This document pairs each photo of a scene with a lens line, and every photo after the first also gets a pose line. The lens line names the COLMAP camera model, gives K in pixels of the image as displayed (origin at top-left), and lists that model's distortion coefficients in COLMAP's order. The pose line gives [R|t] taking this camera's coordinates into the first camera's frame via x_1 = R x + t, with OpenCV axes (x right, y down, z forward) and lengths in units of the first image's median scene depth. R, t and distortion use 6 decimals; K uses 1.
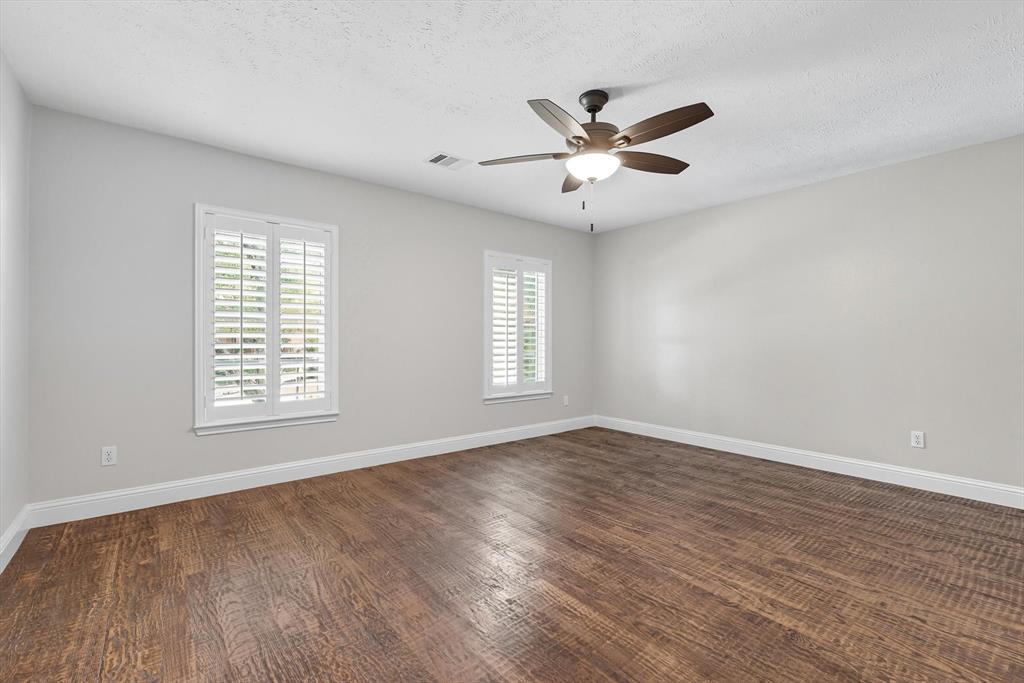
lens RADIAL K [[449.2, 0, 511.4], [0, 449.2, 337.8], [0, 0, 1]] dist [-0.000216, -0.000141]
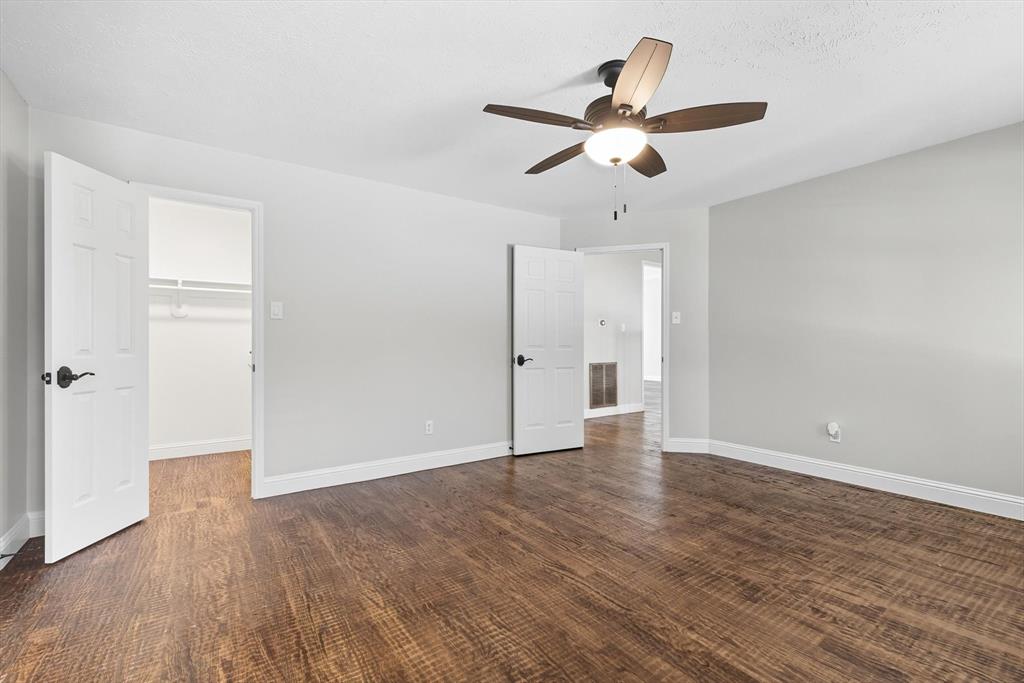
lens RADIAL K [[449.2, 0, 512.3], [0, 449.2, 346.2], [0, 0, 1]] dist [-0.000216, -0.000141]
pose [[-0.996993, 0.002220, 0.077455, 0.341926], [0.001914, 0.999990, -0.004025, 0.013829], [-0.077463, -0.003864, -0.996988, 2.069795]]
